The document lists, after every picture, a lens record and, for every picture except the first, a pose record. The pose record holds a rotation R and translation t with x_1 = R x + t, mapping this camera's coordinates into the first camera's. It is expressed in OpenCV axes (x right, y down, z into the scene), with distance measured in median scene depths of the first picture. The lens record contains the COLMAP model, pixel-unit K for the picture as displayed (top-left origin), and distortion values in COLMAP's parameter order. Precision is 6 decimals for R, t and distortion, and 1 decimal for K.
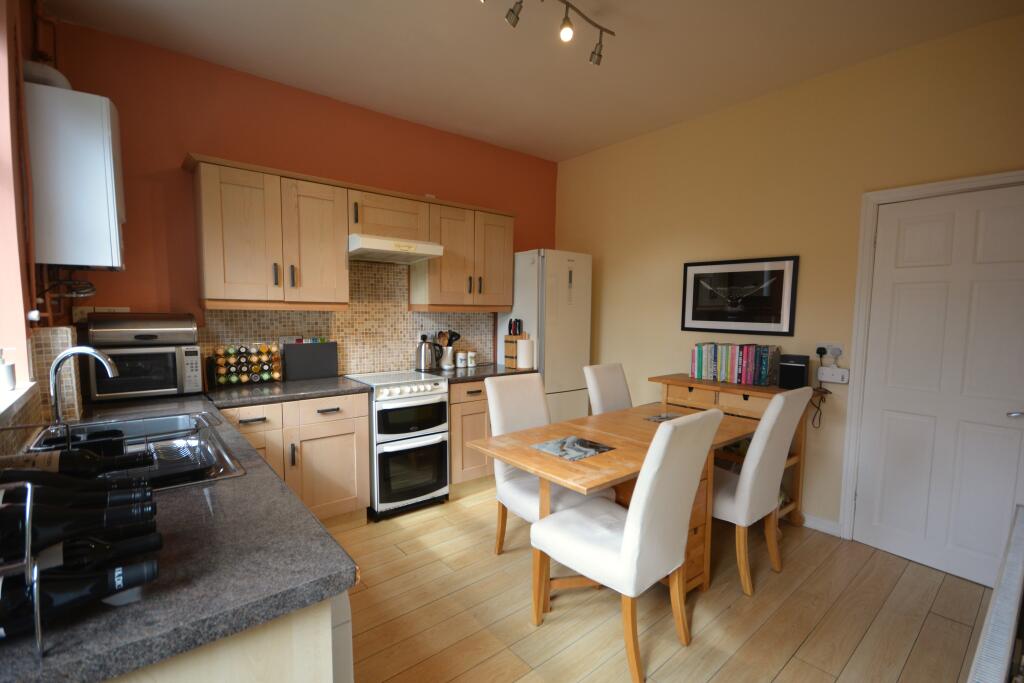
lens RADIAL K [[456.5, 0, 514.8], [0, 456.5, 345.8], [0, 0, 1]] dist [0.001778, -0.000414]
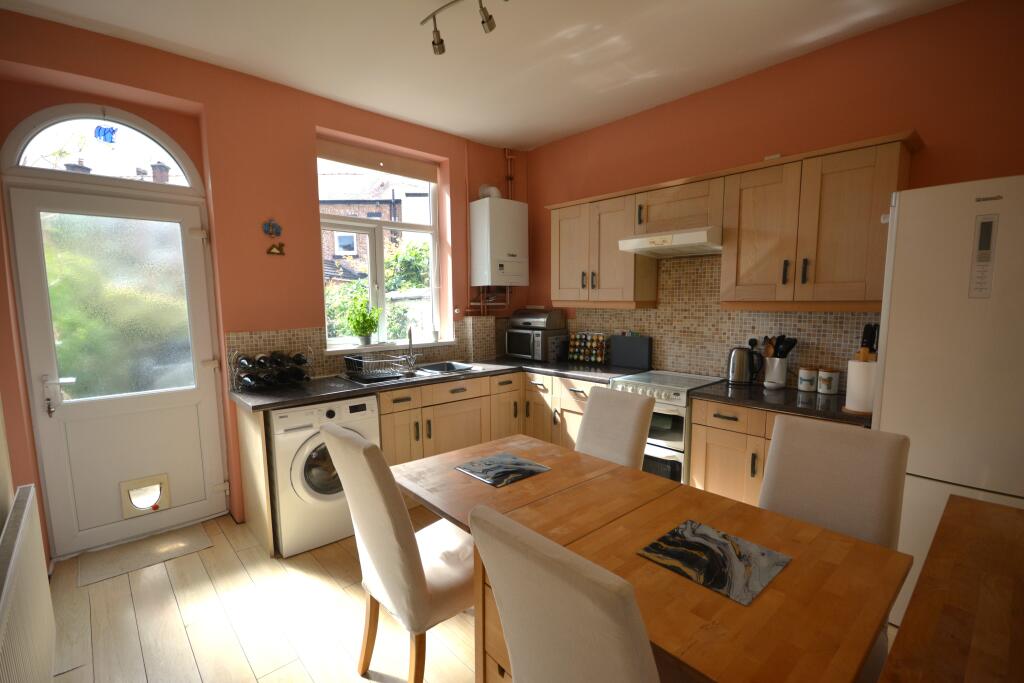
lens RADIAL K [[456.5, 0, 517.1], [0, 456.5, 350.0], [0, 0, 1]] dist [0.001778, -0.000414]
pose [[0.058216, 0.104260, -0.992845, 0.720290], [-0.066897, 0.992703, 0.100323, -0.072595], [0.996060, 0.060578, 0.064766, 0.688657]]
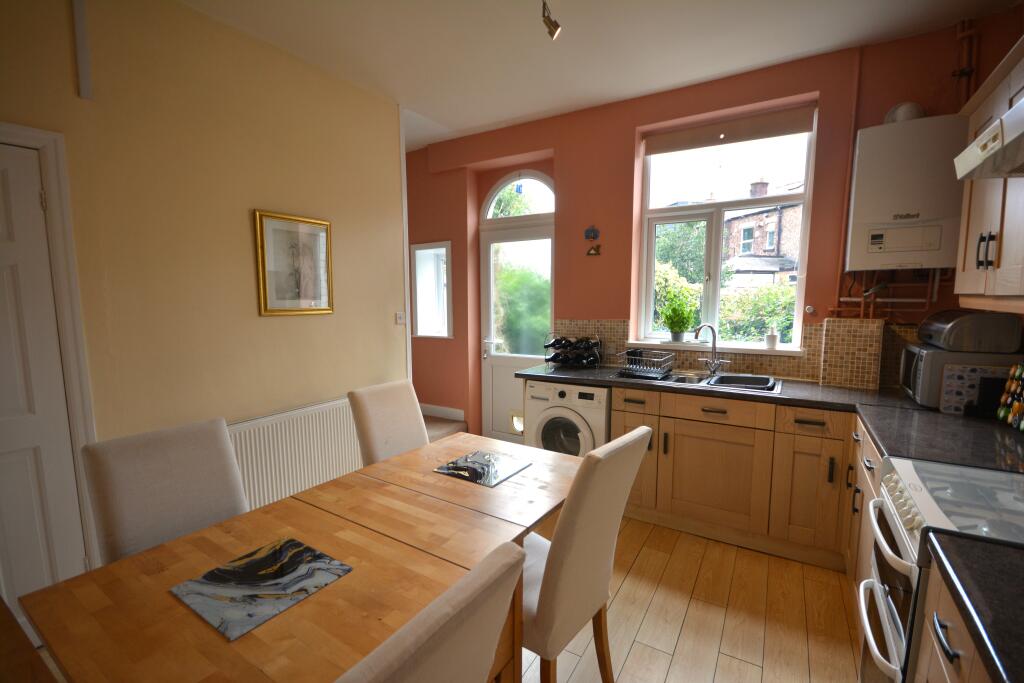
lens RADIAL K [[456.5, 0, 507.0], [0, 456.5, 350.3], [0, 0, 1]] dist [0.001778, -0.000414]
pose [[-0.947294, 0.035367, -0.318407, 0.255602], [-0.024835, 0.982790, 0.183049, -0.114560], [0.319401, 0.181309, -0.930113, 1.289767]]
